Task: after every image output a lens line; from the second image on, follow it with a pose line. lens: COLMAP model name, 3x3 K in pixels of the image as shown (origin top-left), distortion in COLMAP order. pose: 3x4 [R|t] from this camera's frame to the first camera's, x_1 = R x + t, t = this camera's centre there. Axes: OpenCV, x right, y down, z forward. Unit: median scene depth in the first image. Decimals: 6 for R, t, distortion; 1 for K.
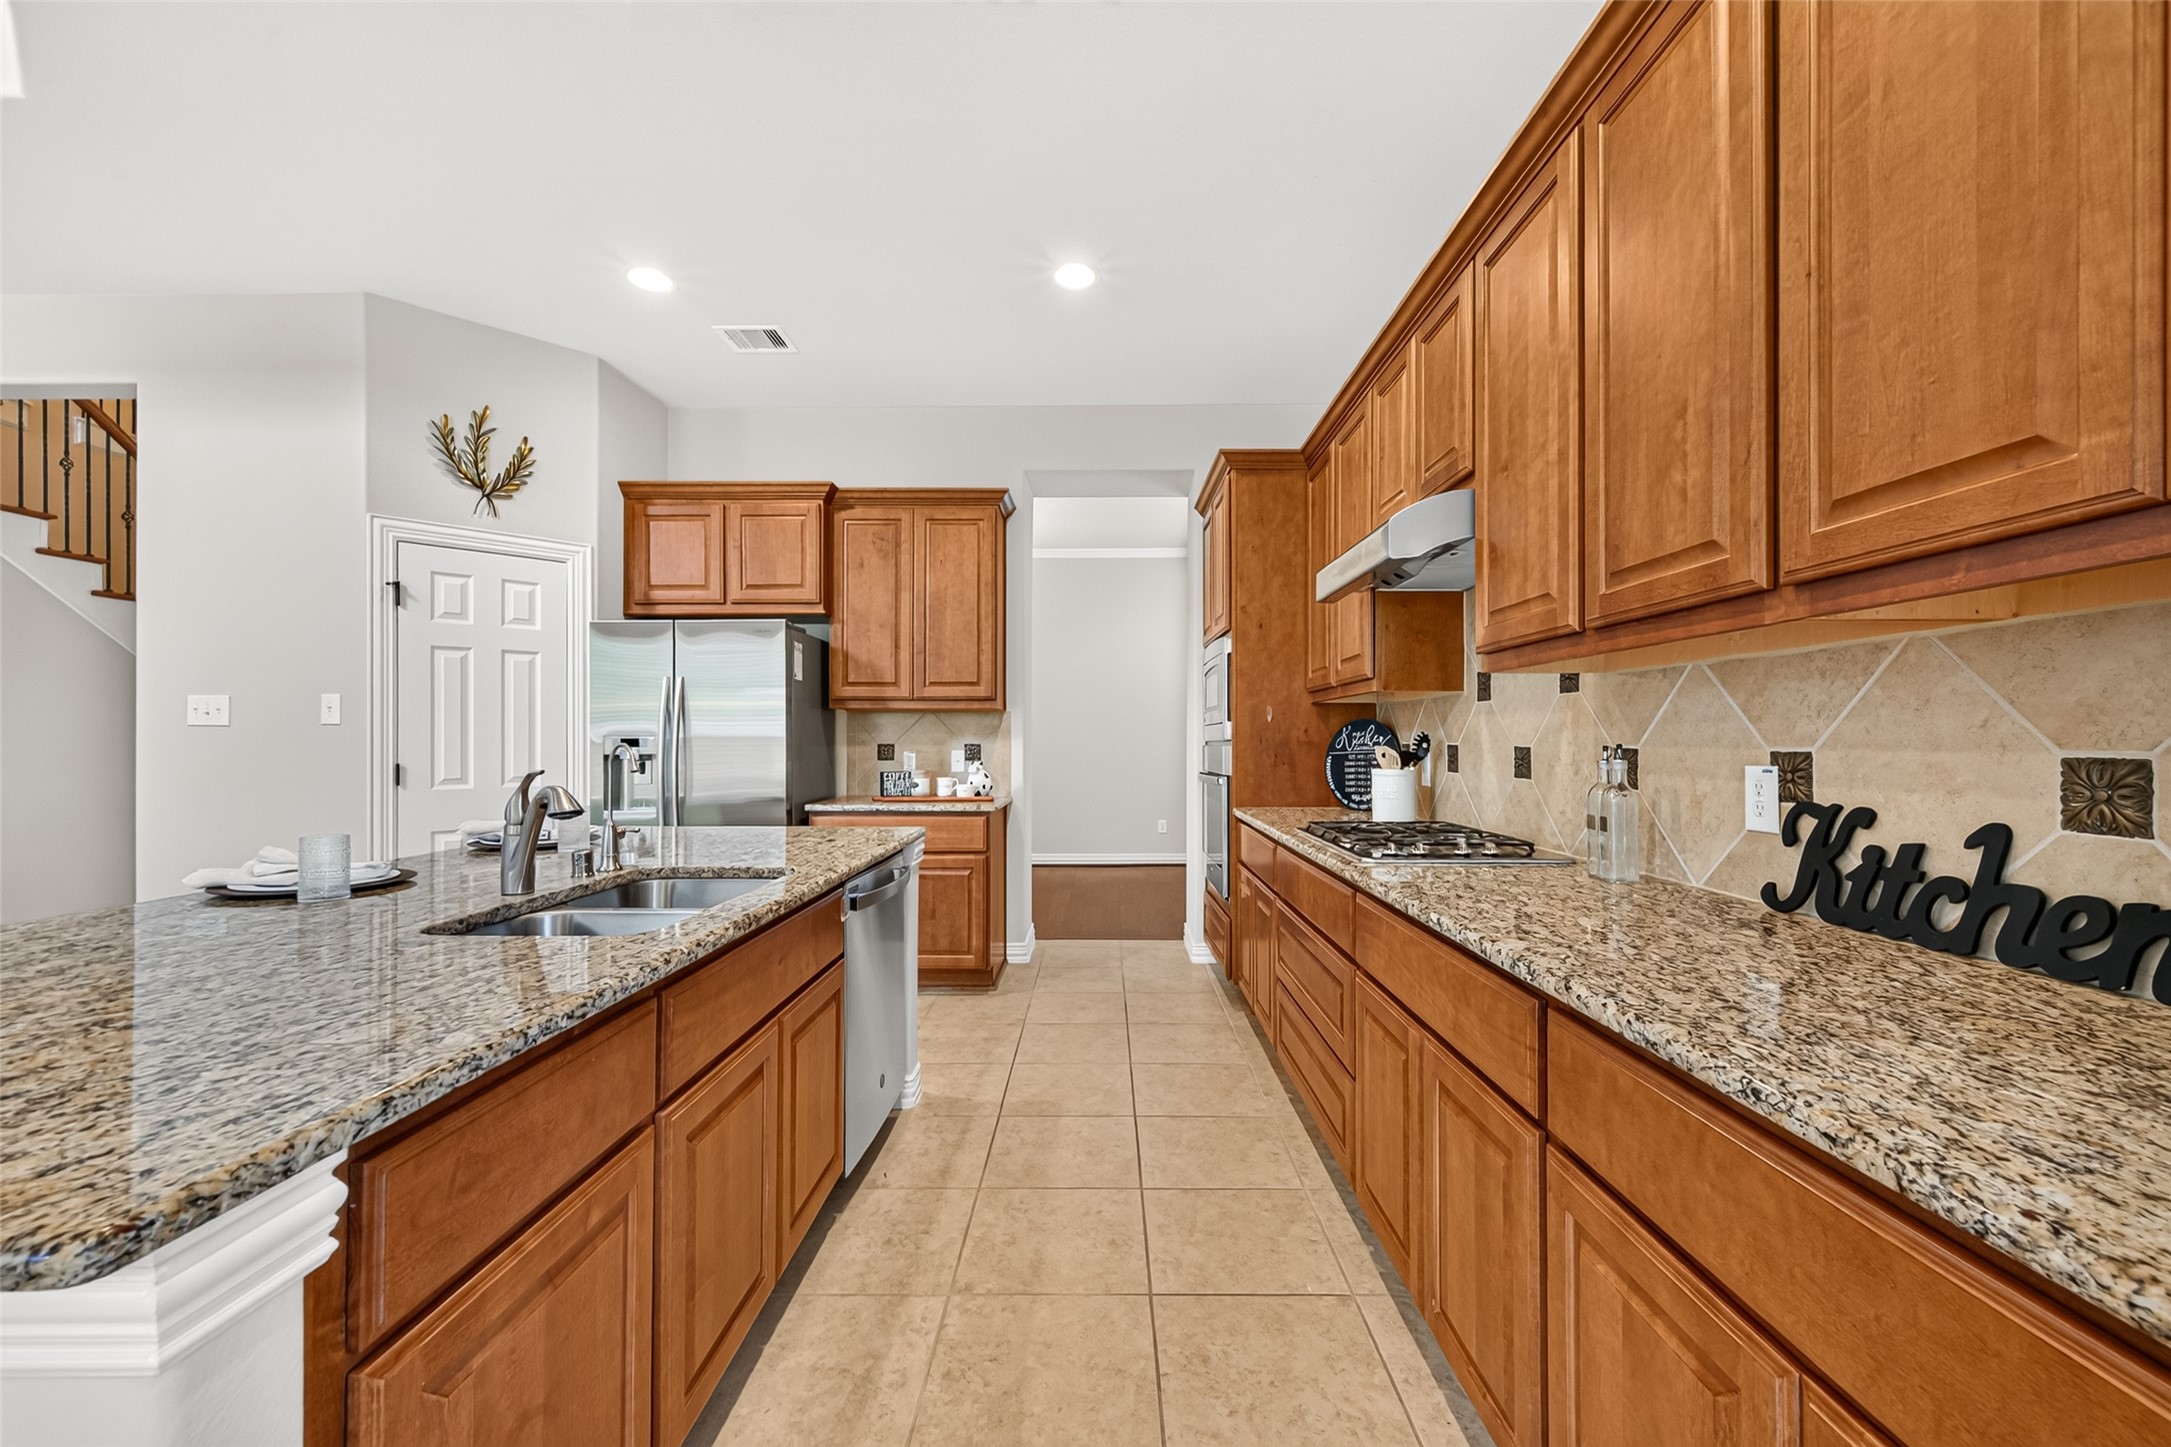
lens RADIAL K [[856.2, 0, 1098.7], [0, 856.2, 733.5], [0, 0, 1]] dist [0.000745, -0.000558]
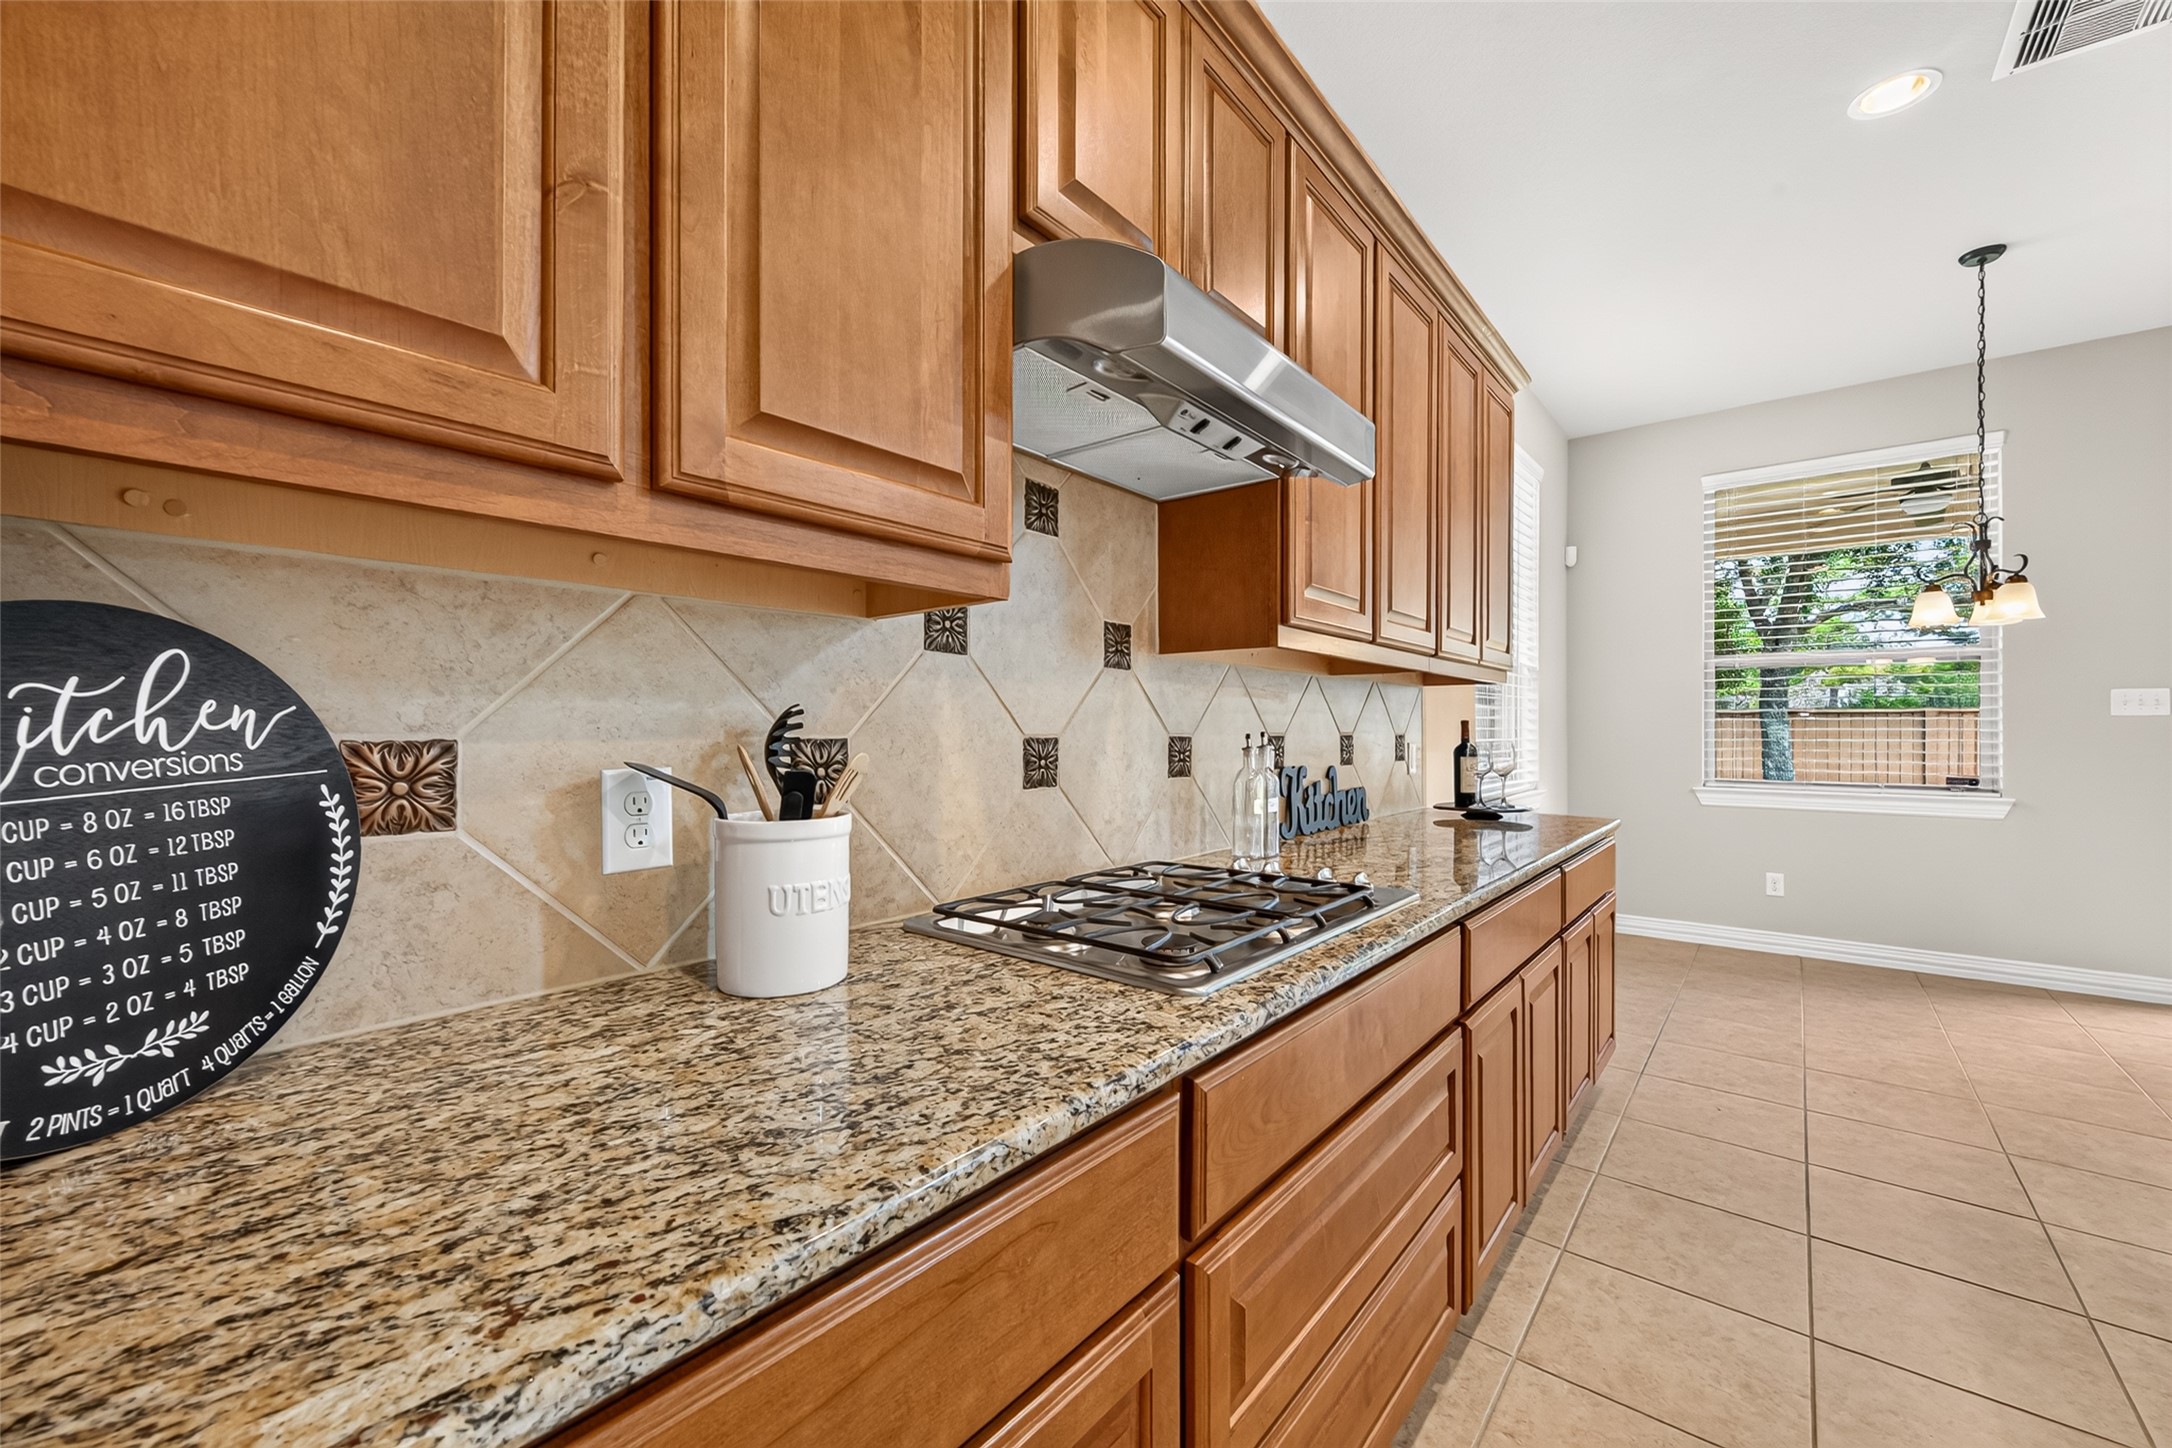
lens RADIAL K [[856.6, 0, 1094.4], [0, 856.6, 729.1], [0, 0, 1]] dist [0.000745, -0.000558]
pose [[-0.771465, -0.004704, 0.636254, 0.056265], [-0.008699, 0.999957, -0.003155, 0.011084], [-0.636212, -0.007969, -0.771473, 1.539303]]
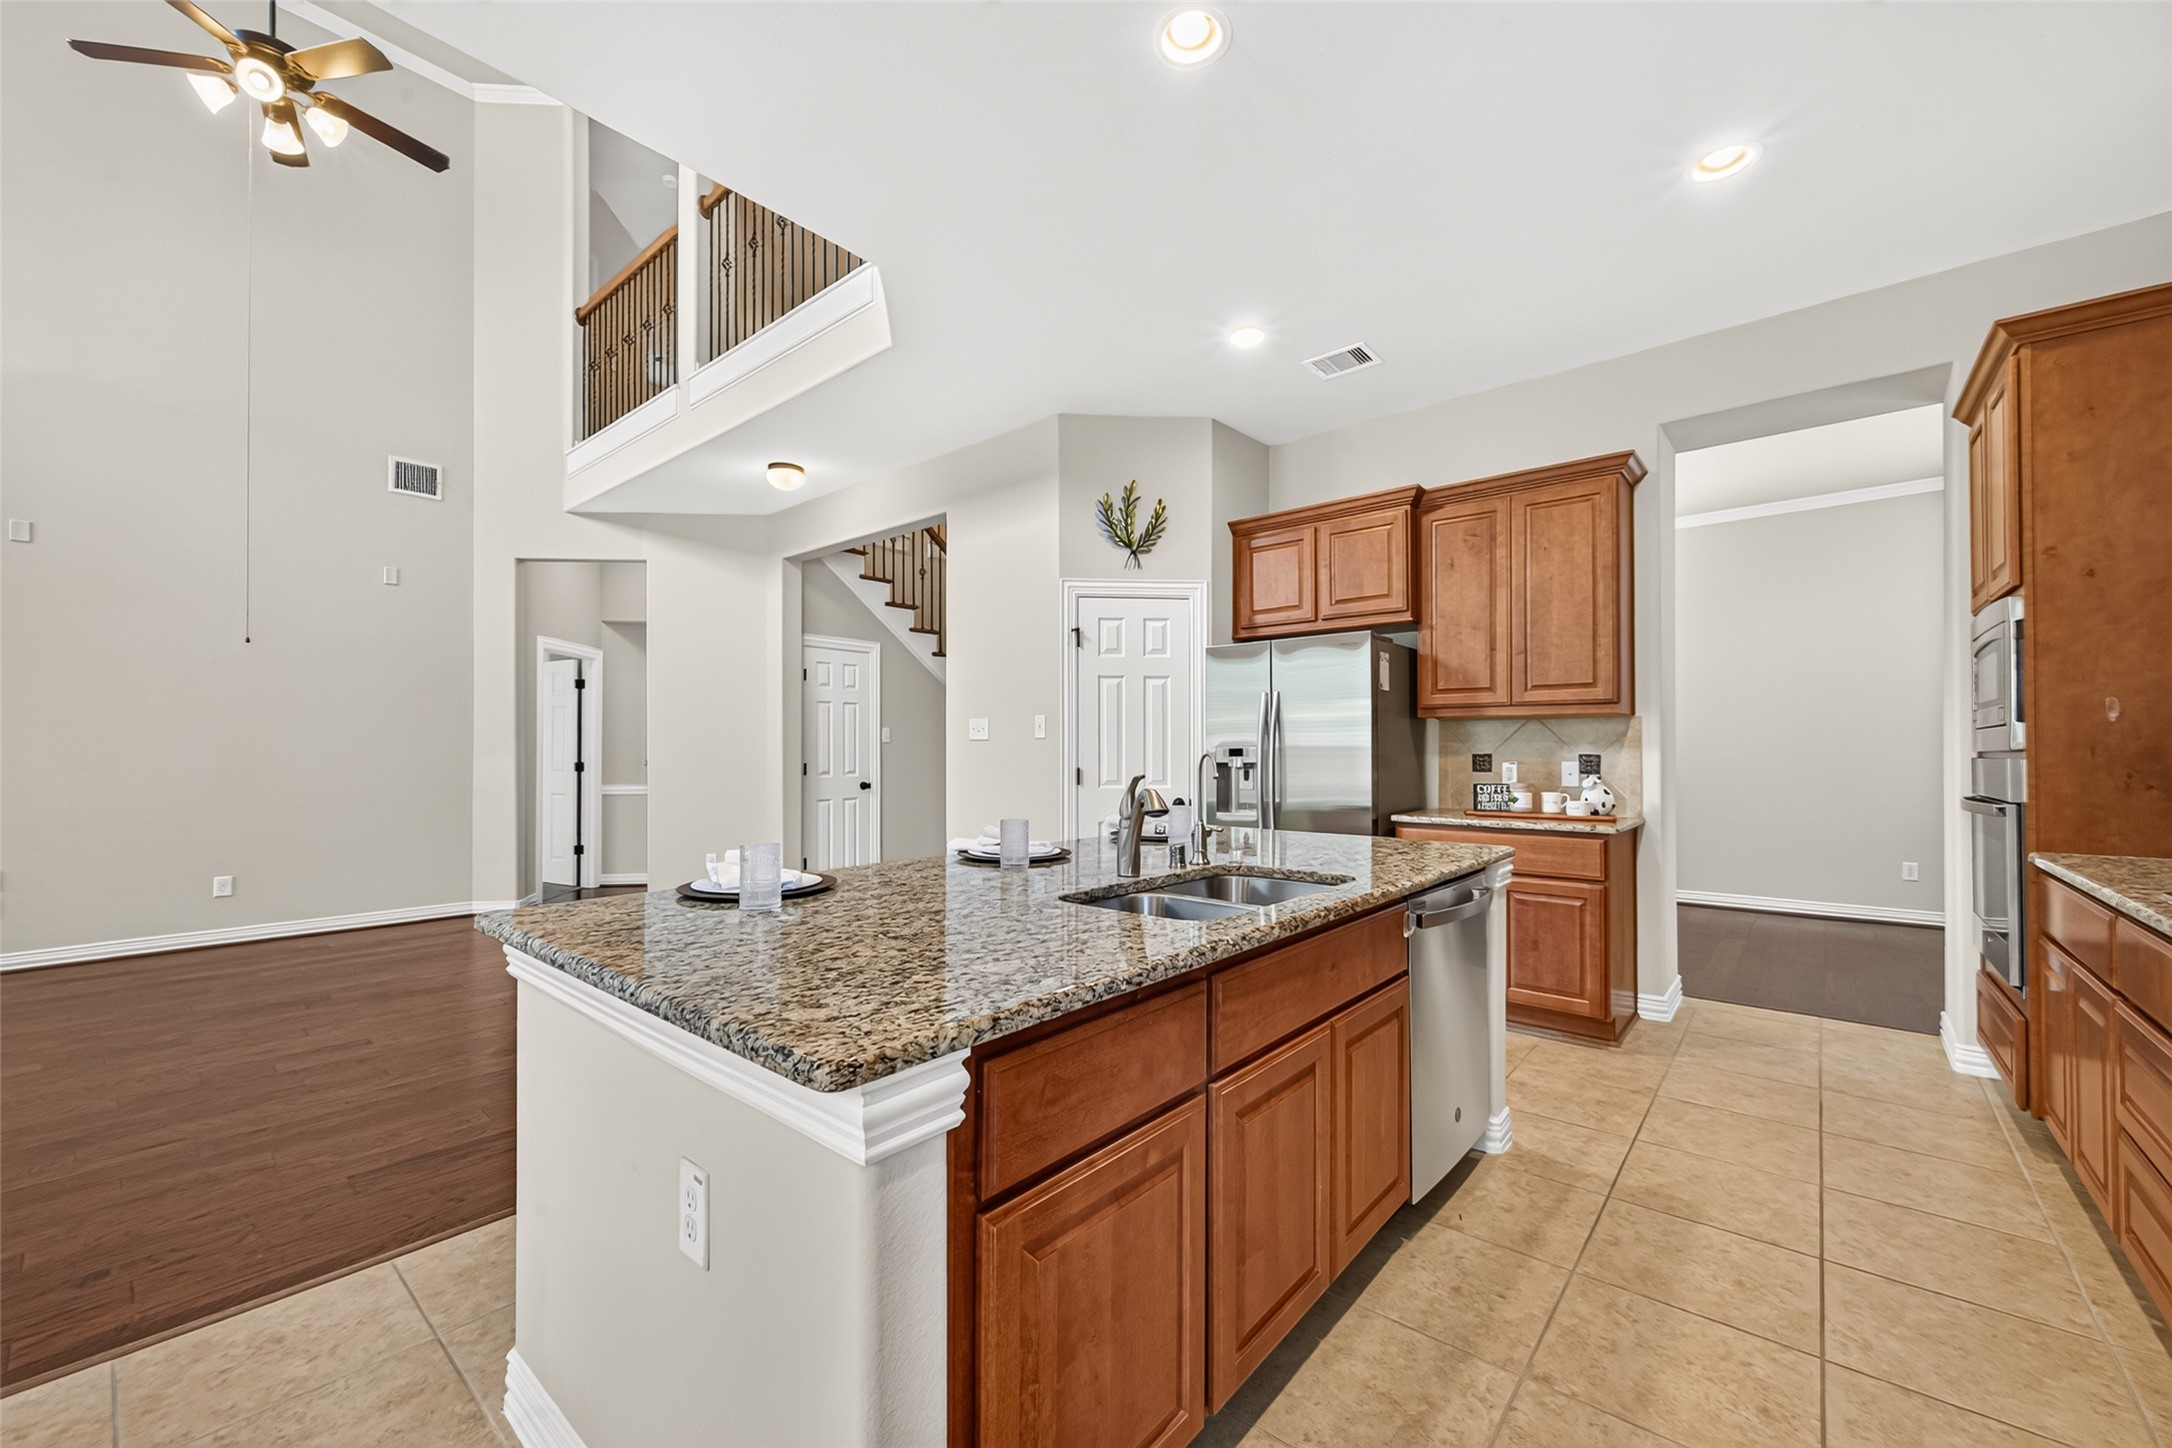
lens RADIAL K [[856.6, 0, 1090.1], [0, 856.6, 738.0], [0, 0, 1]] dist [0.000745, -0.000558]
pose [[0.758014, -0.008856, -0.652178, 0.045770], [0.004802, 0.999956, -0.007998, 0.000082], [0.652221, 0.002931, 0.758024, 0.023087]]
